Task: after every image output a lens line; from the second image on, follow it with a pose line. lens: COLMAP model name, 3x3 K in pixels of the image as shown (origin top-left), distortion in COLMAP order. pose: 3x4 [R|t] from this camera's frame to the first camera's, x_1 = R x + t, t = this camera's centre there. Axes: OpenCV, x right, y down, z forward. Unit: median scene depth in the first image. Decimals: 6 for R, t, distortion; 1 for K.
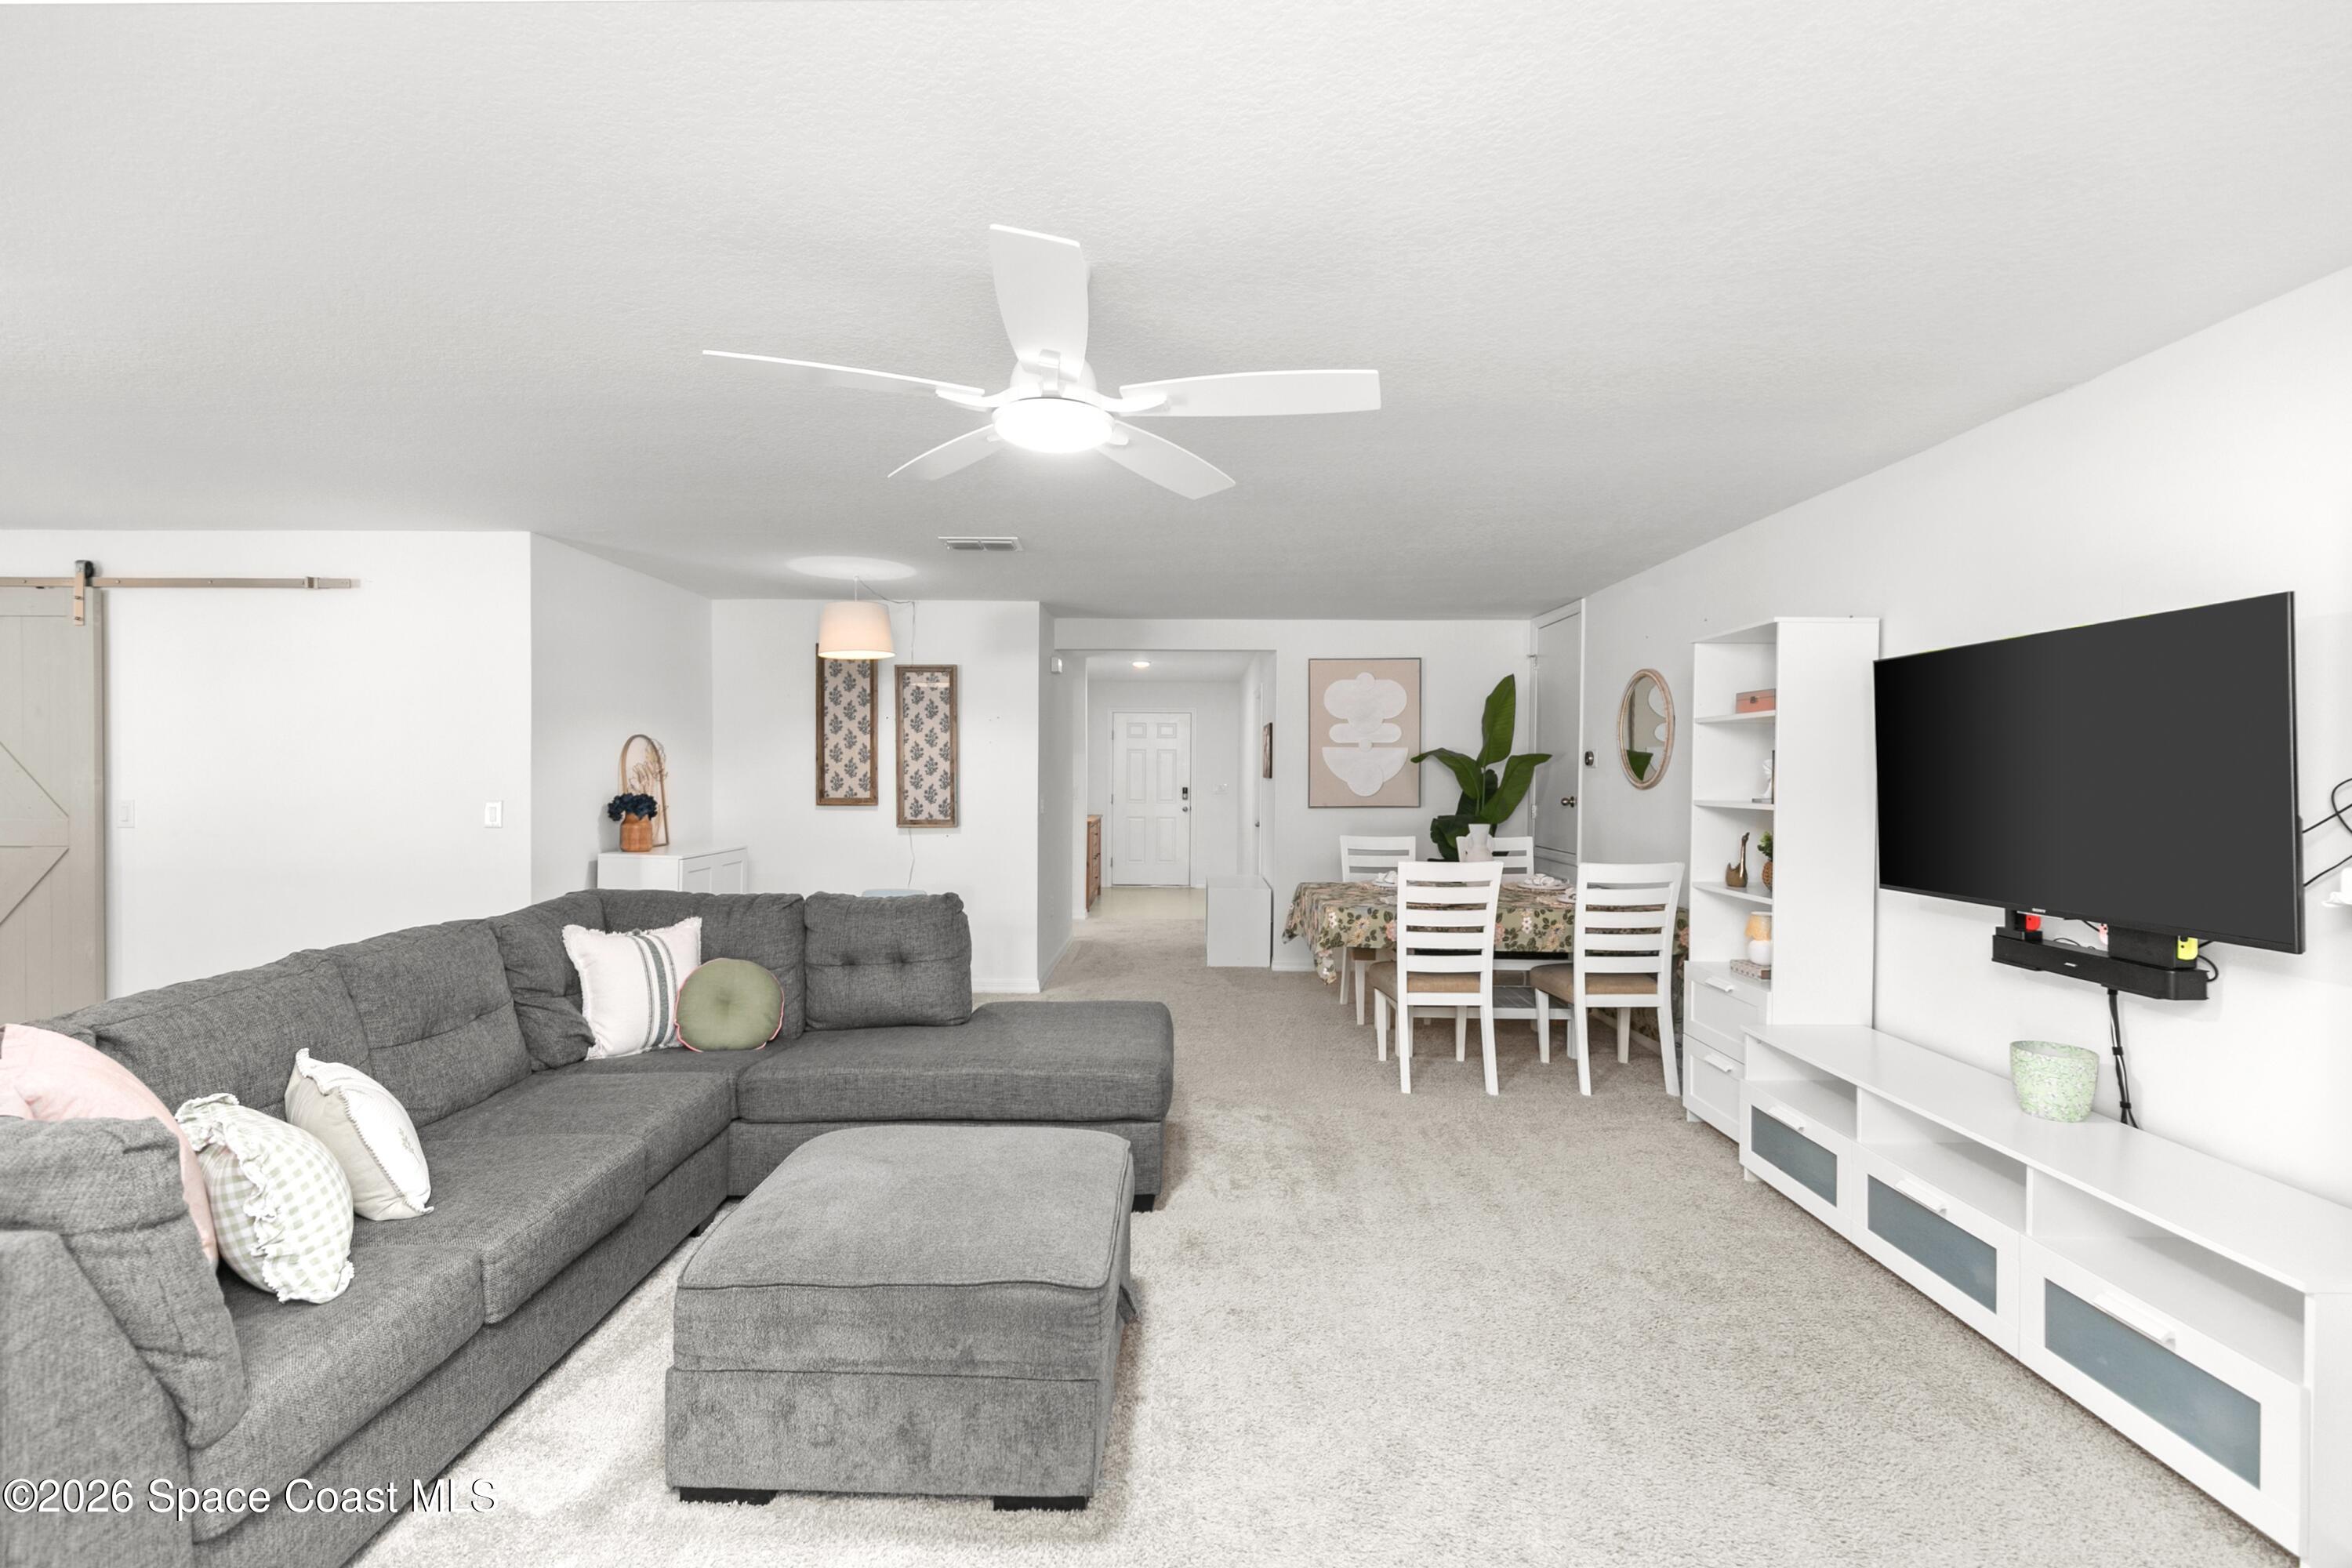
lens RADIAL K [[1067.6, 0, 1181.4], [0, 1067.6, 783.1], [0, 0, 1]] dist [0.008746, -0.000541]
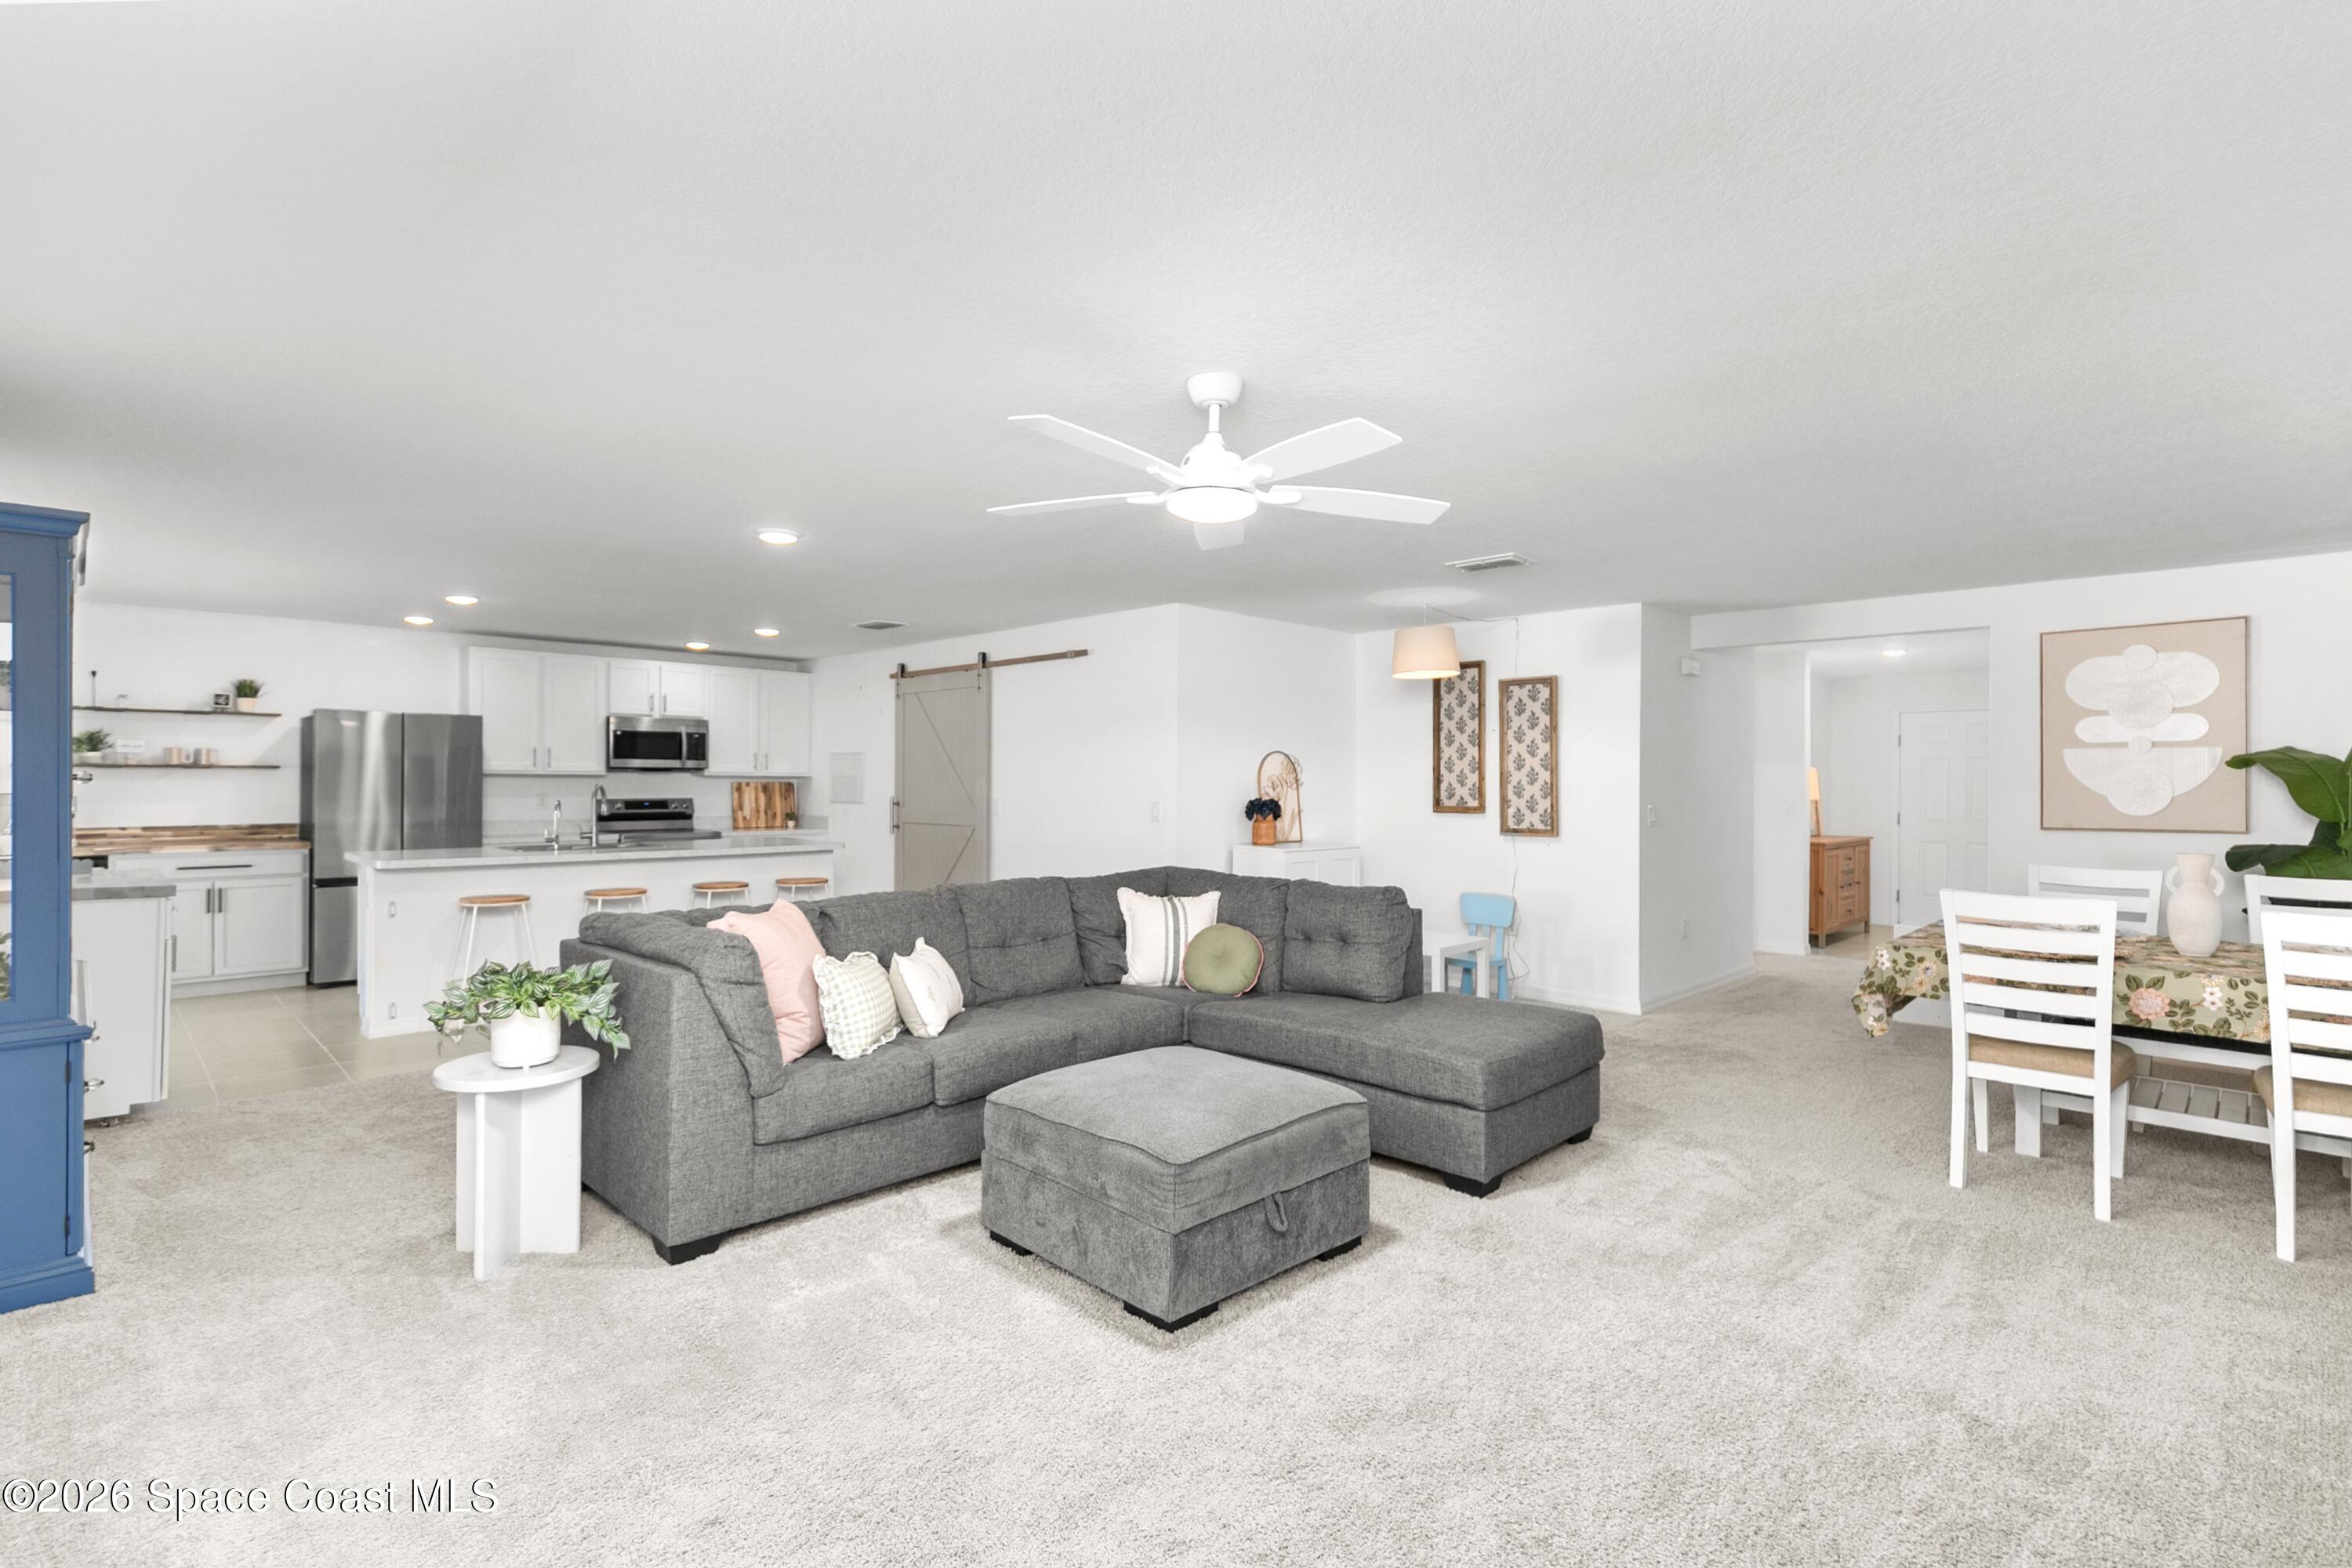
lens RADIAL K [[1083.8, 0, 1158.2], [0, 1083.8, 779.8], [0, 0, 1]] dist [0.020201, -0.008138]
pose [[0.714925, -0.002281, -0.699198, 0.326077], [-0.010119, 0.999856, -0.013608, 0.007346], [0.699128, 0.016804, 0.714799, 0.009986]]
